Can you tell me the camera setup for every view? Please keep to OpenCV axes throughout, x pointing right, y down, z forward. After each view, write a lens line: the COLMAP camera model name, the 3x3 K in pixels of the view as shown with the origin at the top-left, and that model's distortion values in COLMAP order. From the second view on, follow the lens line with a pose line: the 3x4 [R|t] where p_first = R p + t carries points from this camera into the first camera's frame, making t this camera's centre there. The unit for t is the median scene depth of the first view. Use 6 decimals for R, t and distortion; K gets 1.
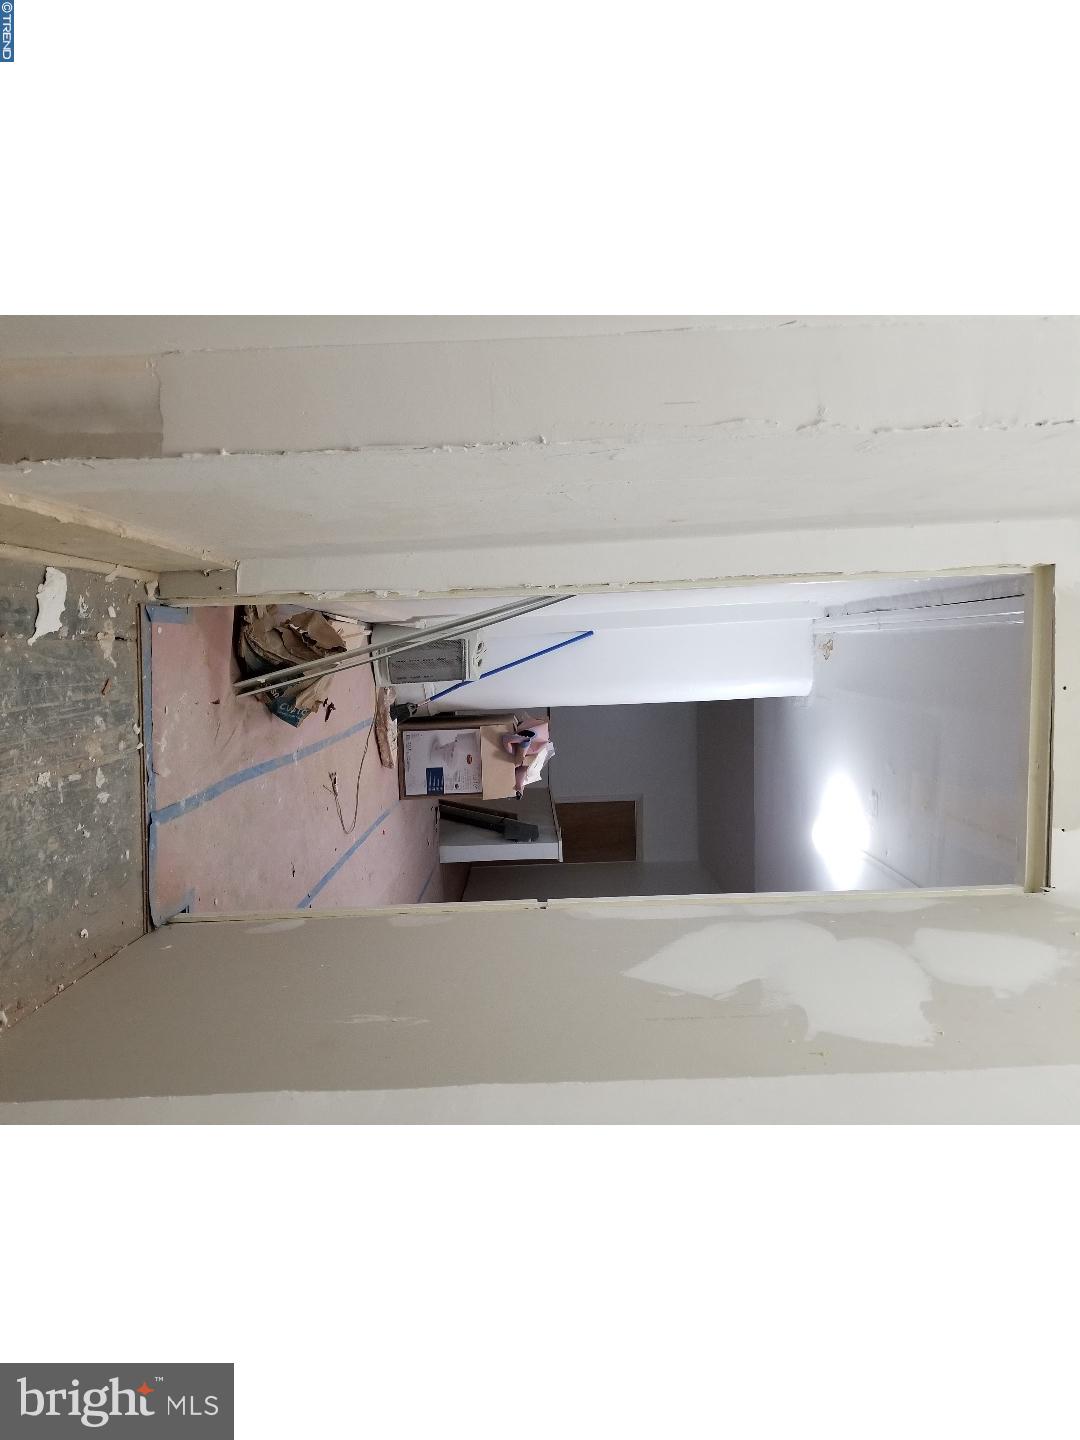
lens RADIAL K [[828.1, 0, 551.3], [0, 828.1, 740.8], [0, 0, 1]] dist [0.097044, -0.148740]
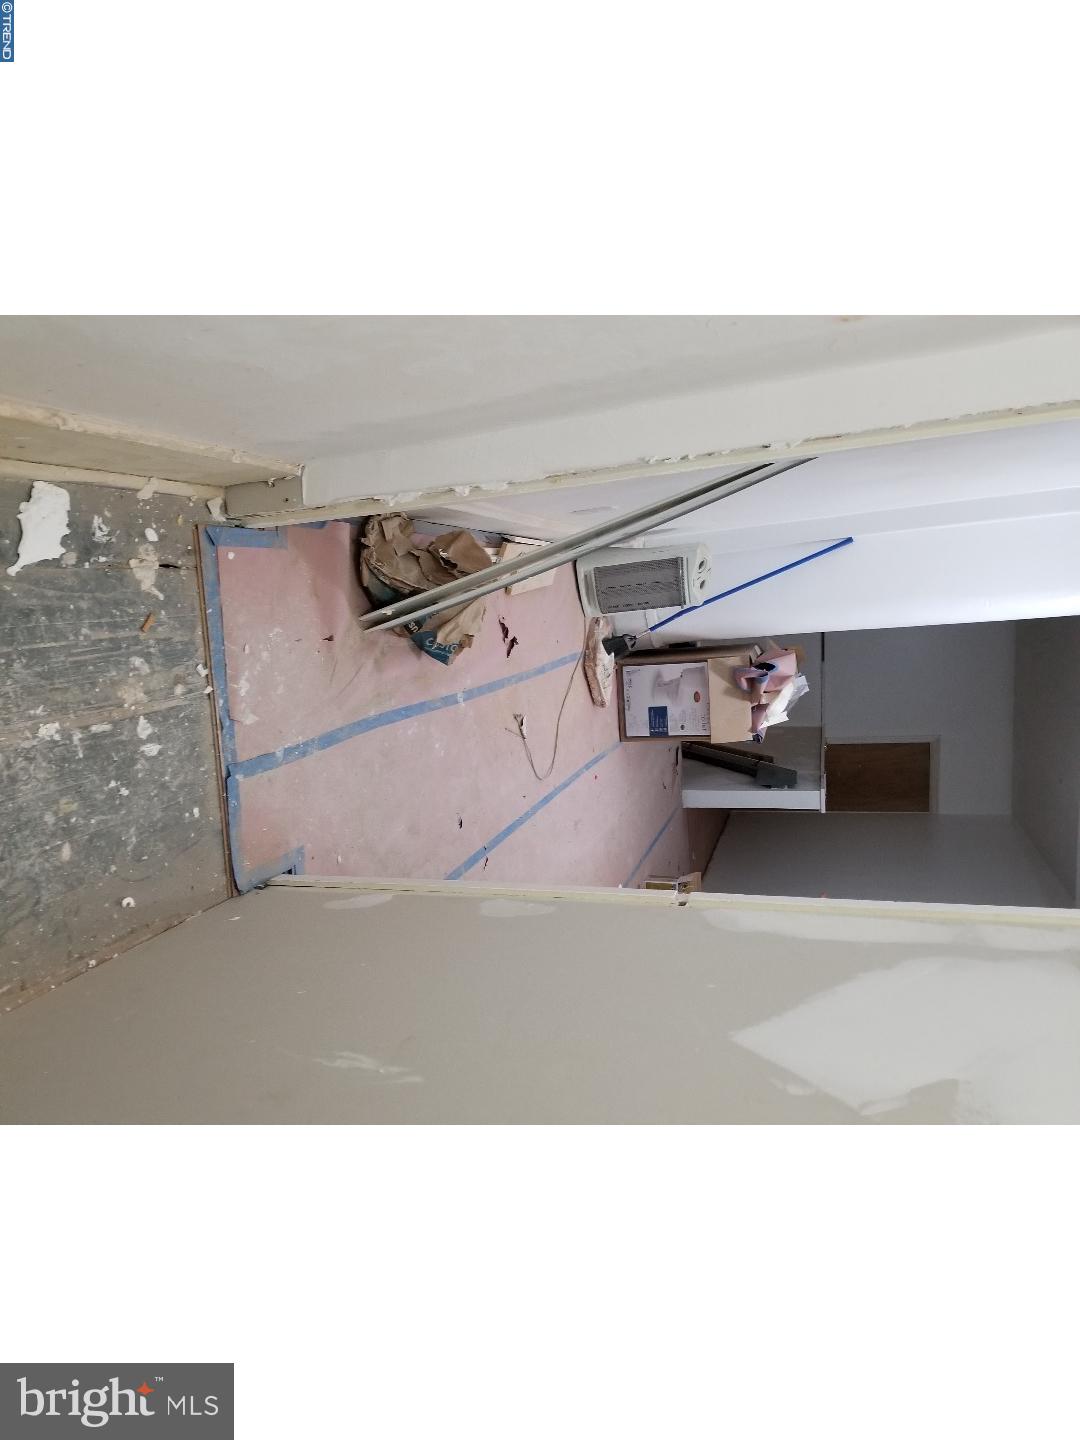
lens RADIAL K [[828.1, 0, 551.3], [0, 828.1, 740.8], [0, 0, 1]] dist [0.097044, -0.148740]
pose [[0.939000, 0.015615, -0.343561, 0.124580], [0.011982, 0.996877, 0.078059, -0.004092], [0.343707, -0.077414, 0.935881, 0.248213]]
